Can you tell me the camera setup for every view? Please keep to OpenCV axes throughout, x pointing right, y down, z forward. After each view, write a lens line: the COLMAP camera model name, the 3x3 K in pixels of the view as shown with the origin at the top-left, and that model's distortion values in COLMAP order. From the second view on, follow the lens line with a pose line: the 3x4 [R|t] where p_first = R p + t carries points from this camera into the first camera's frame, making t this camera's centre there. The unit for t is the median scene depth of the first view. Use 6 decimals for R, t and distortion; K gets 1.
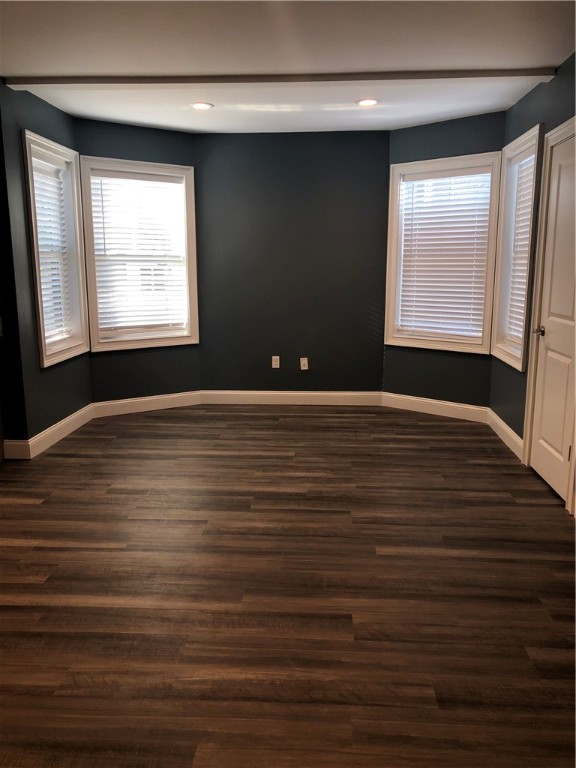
lens RADIAL K [[636.5, 0, 288.0], [0, 636.5, 384.0], [0, 0, 1]] dist [0.057343, -0.010469]
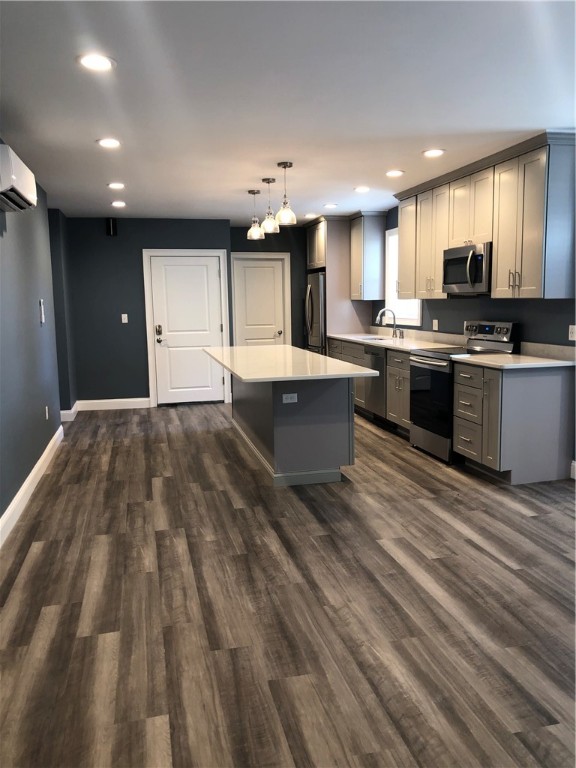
lens RADIAL K [[636.5, 0, 288.0], [0, 636.5, 384.0], [0, 0, 1]] dist [0.057343, -0.010469]
pose [[0.293310, 0.115170, -0.949055, 0.839115], [-0.155358, 0.985264, 0.071550, -0.083232], [0.943310, 0.126457, 0.306880, 0.412081]]
